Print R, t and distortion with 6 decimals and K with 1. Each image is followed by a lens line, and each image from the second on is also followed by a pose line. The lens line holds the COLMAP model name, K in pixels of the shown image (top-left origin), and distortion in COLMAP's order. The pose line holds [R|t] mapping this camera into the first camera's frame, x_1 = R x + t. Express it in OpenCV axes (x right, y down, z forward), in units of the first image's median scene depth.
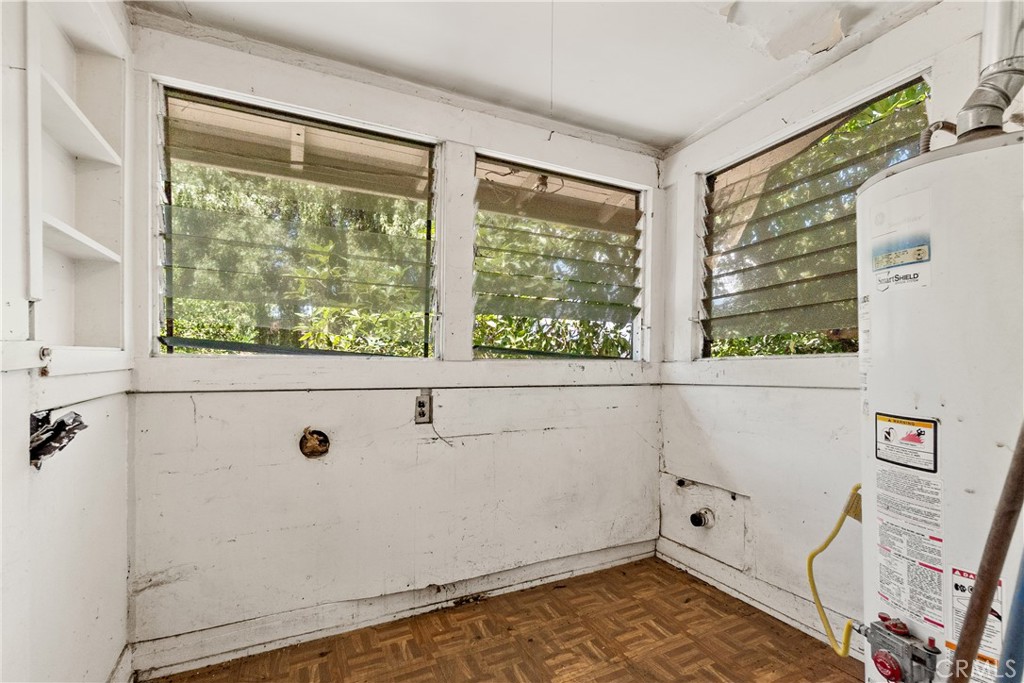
lens RADIAL K [[446.8, 0, 499.8], [0, 446.8, 341.6], [0, 0, 1]] dist [-0.001615, 0.000696]
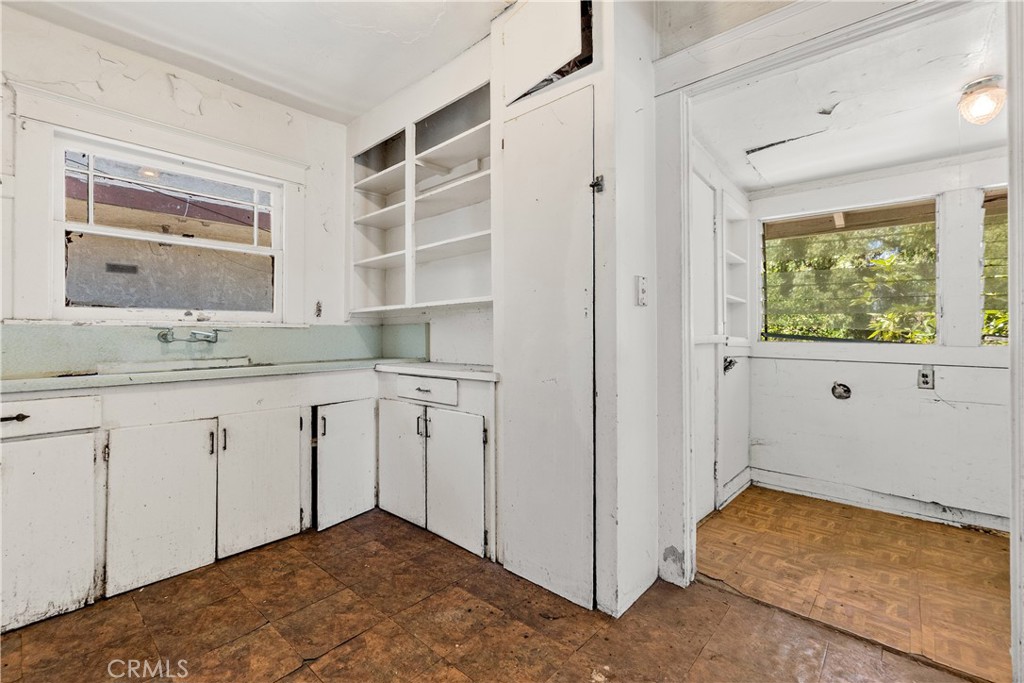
lens RADIAL K [[454.6, 0, 510.4], [0, 454.6, 331.6], [0, 0, 1]] dist [-0.004253, 0.000059]
pose [[0.384771, -0.022020, -0.922750, 0.650289], [0.009881, 0.999756, -0.019737, 0.012548], [0.922959, -0.001523, 0.384895, -0.787212]]
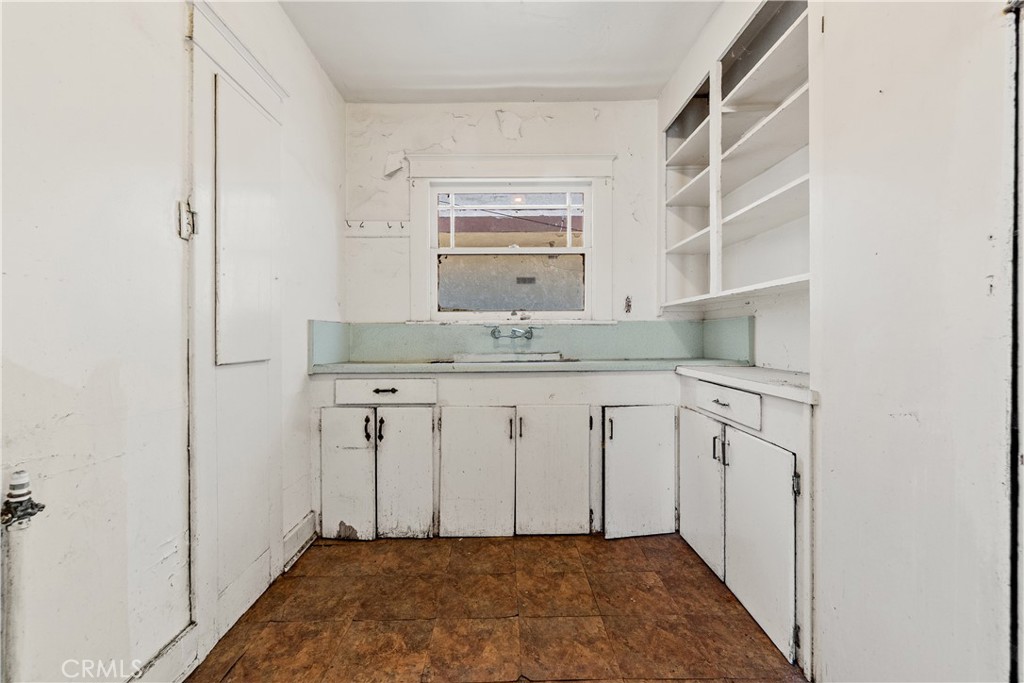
lens RADIAL K [[450.2, 0, 497.4], [0, 450.2, 337.0], [0, 0, 1]] dist [-0.001615, 0.000408]
pose [[-0.434520, -0.003613, -0.900655, 0.455678], [0.000096, 0.999992, -0.004057, 0.009792], [0.900662, -0.001849, -0.434516, -0.524677]]
